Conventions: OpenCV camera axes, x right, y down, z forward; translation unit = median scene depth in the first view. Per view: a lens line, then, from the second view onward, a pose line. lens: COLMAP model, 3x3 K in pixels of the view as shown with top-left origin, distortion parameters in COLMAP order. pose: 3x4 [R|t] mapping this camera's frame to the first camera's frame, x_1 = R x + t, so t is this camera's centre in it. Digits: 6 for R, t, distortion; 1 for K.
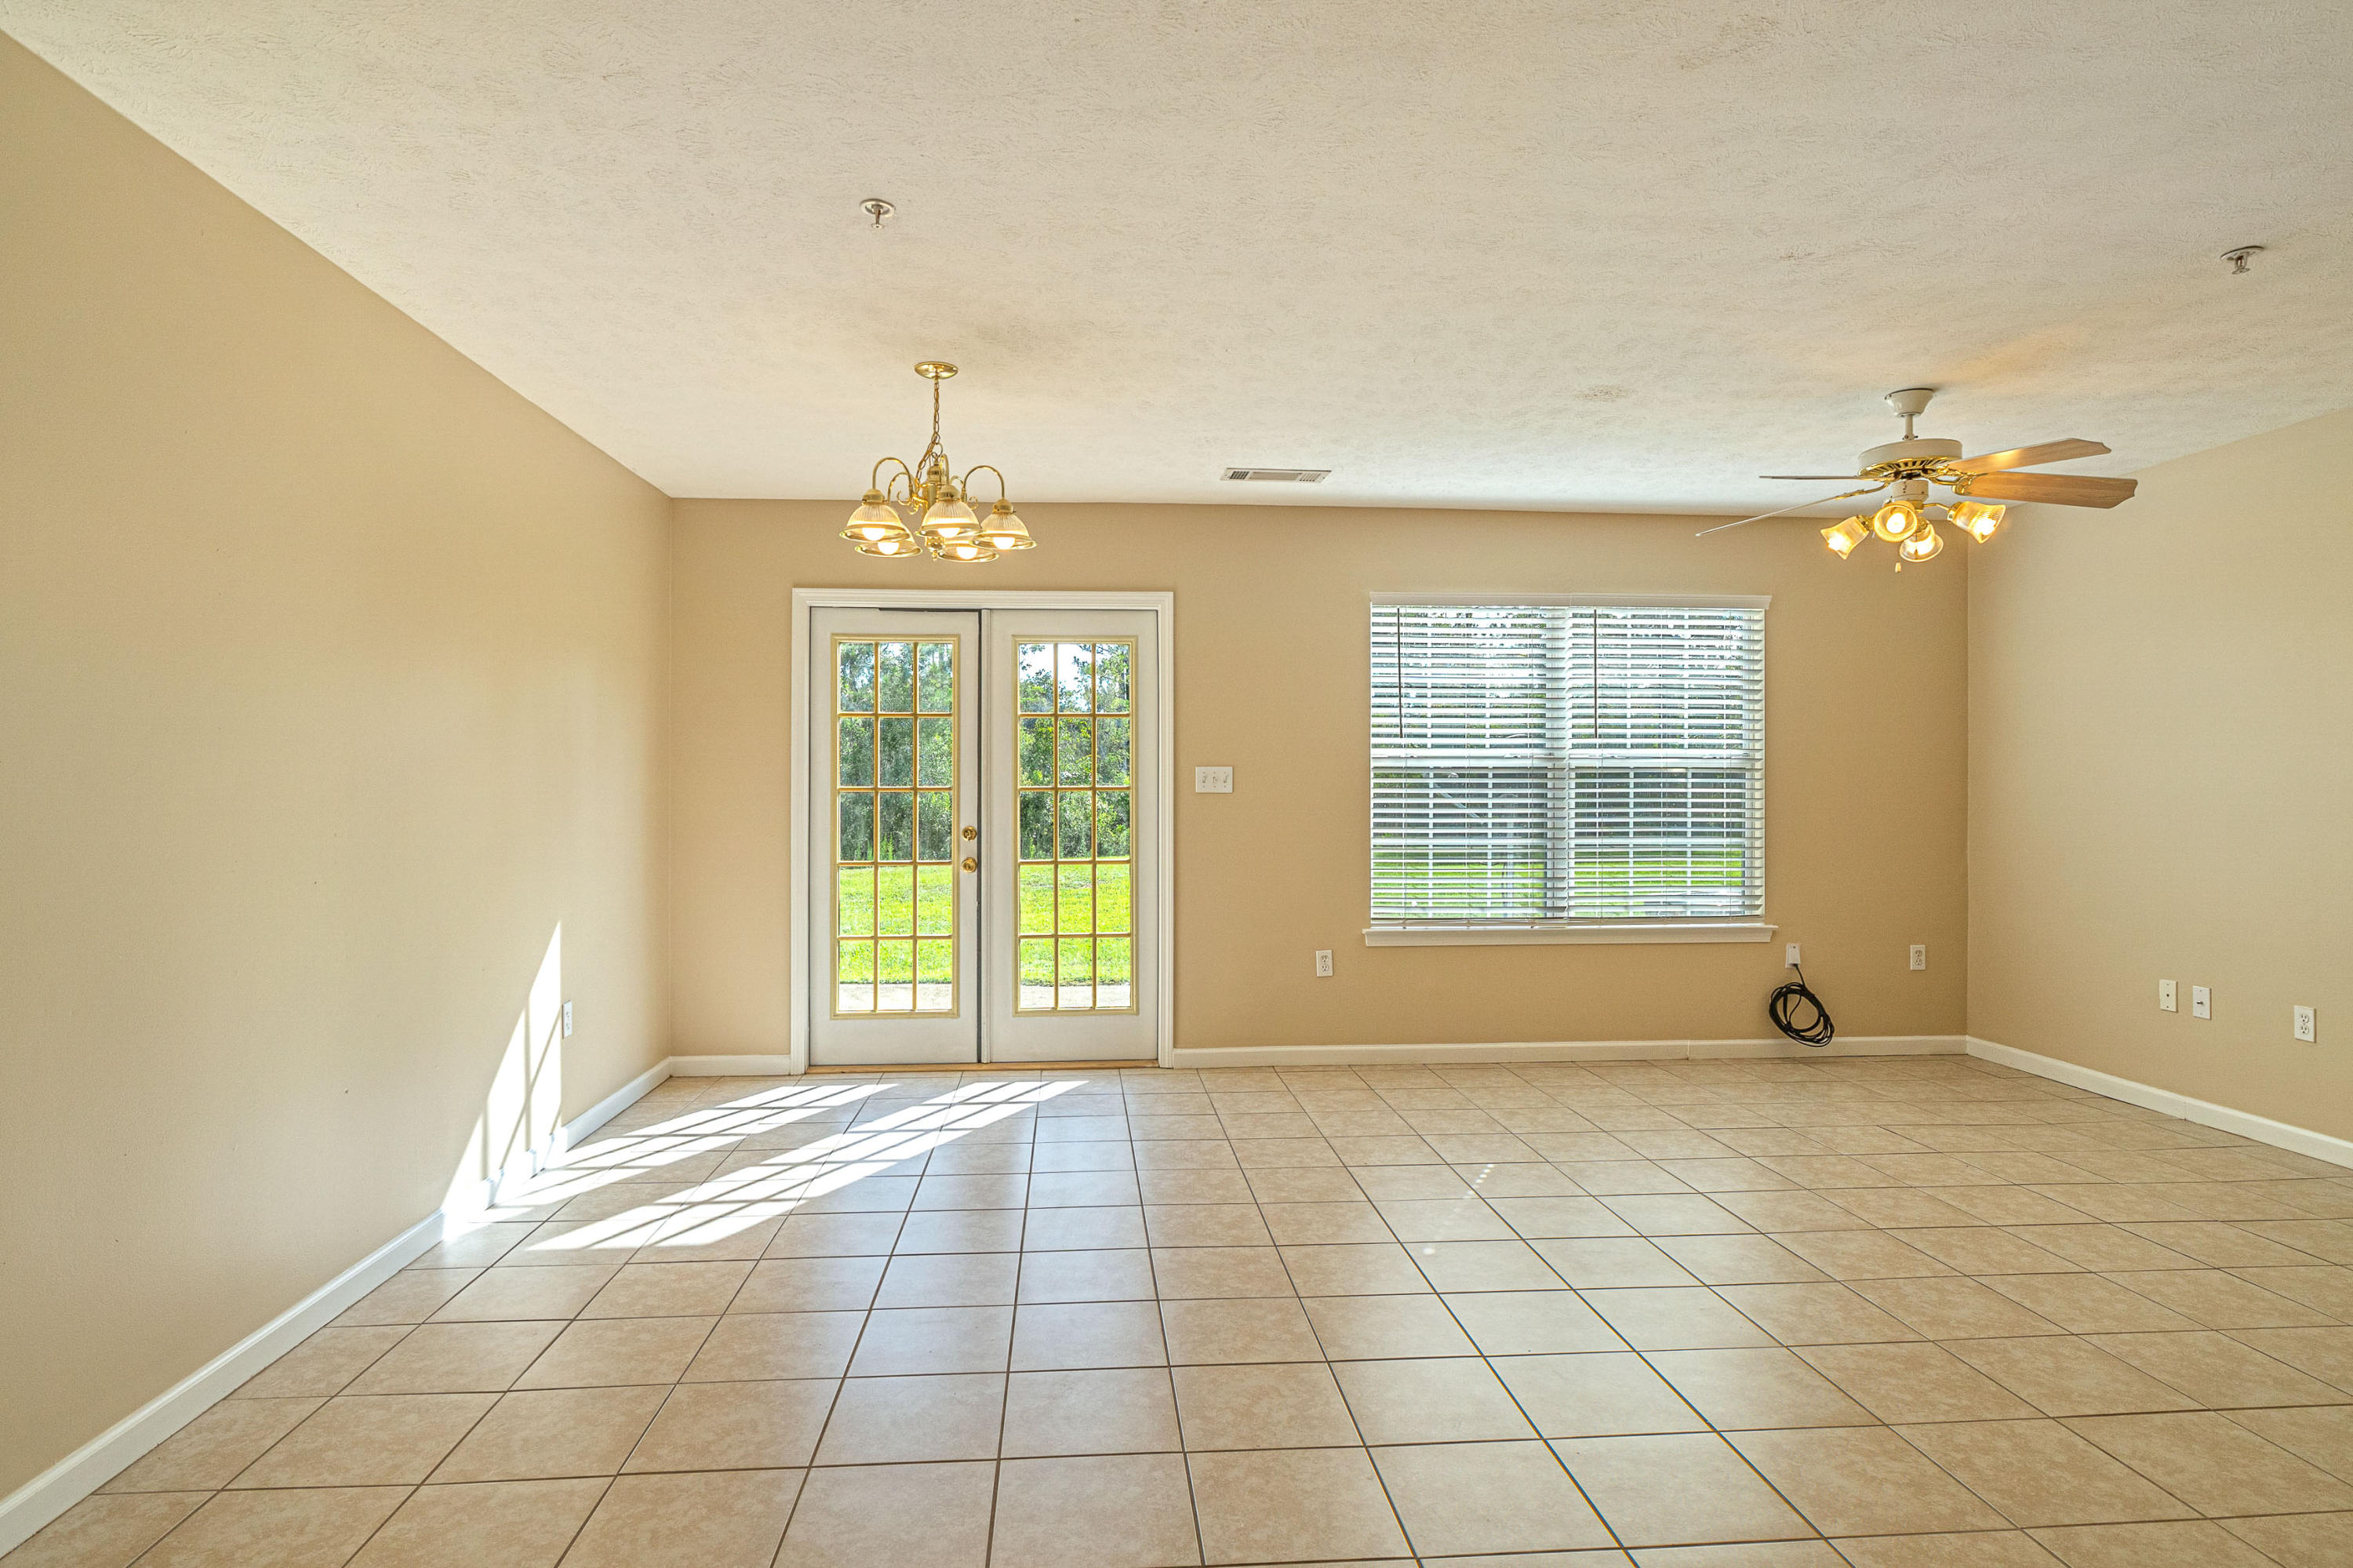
lens RADIAL K [[1257.9, 0, 1164.5], [0, 1257.9, 767.4], [0, 0, 1]] dist [0.001628, -0.001773]
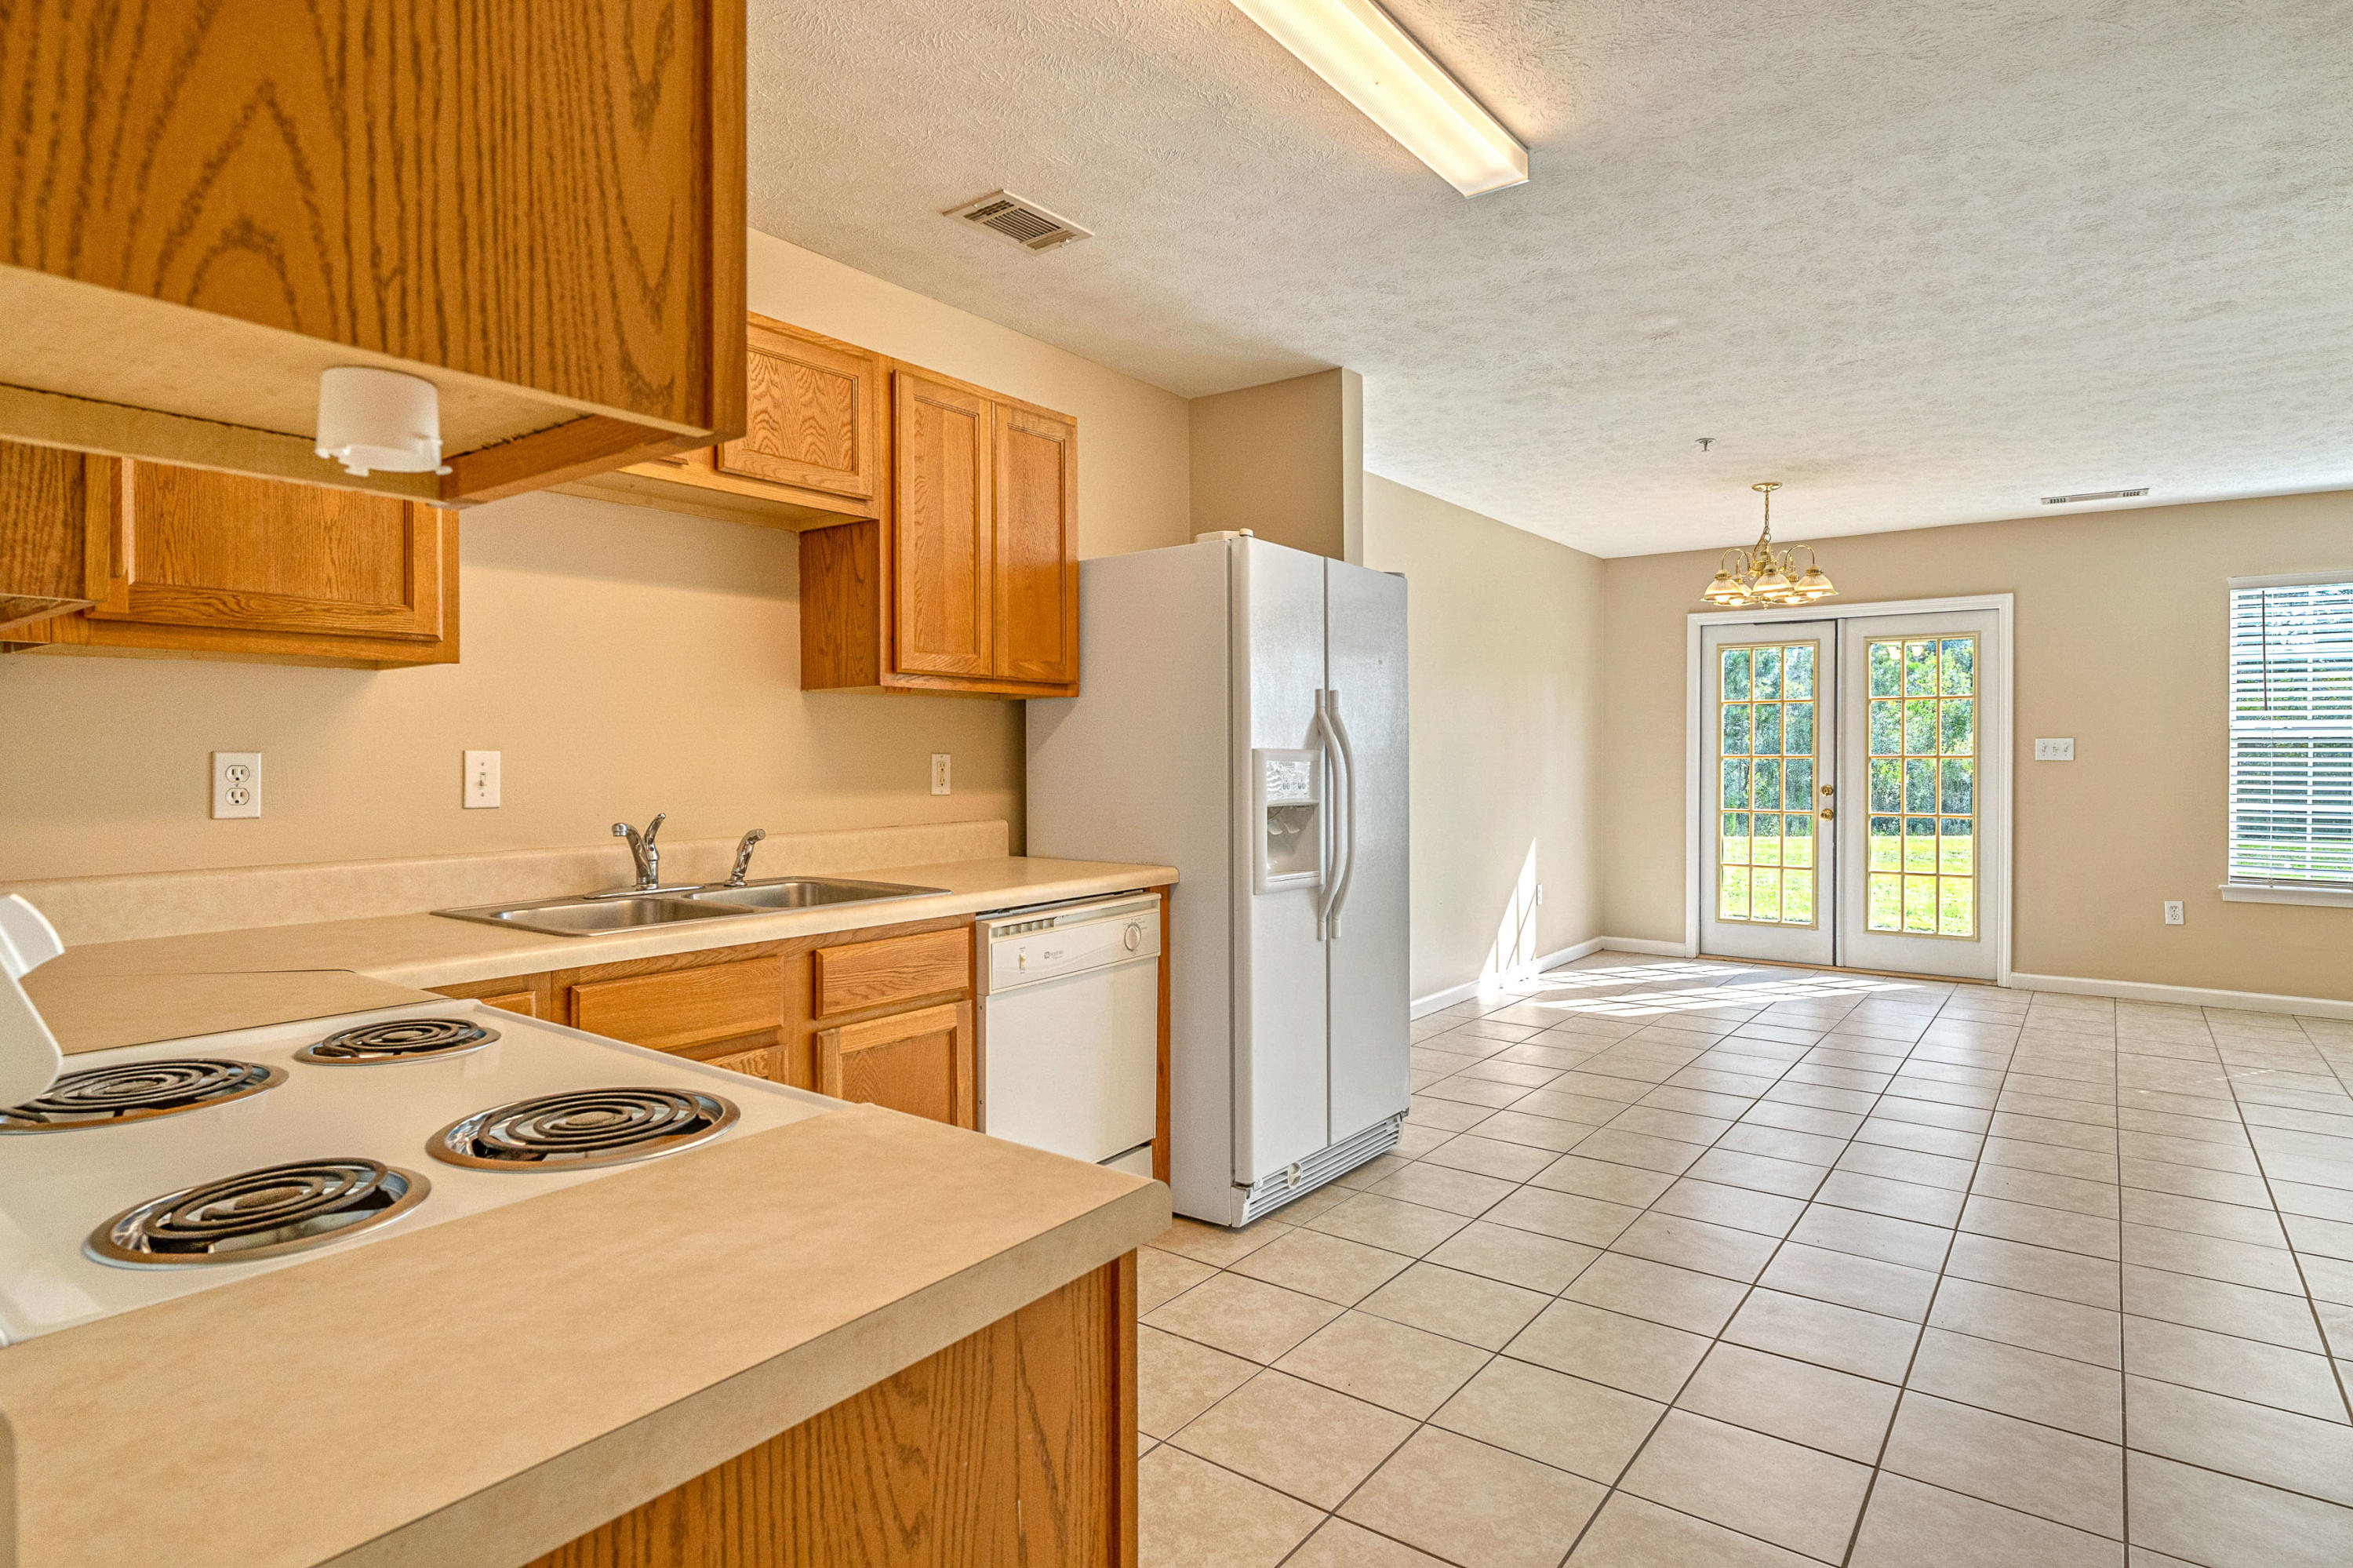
lens RADIAL K [[1257.9, 0, 1171.9], [0, 1257.9, 770.9], [0, 0, 1]] dist [0.001628, -0.001773]
pose [[0.755630, 0.010203, -0.654920, 0.187137], [0.009521, 0.999602, 0.026558, -0.009215], [0.654930, -0.026304, 0.755232, -0.434220]]
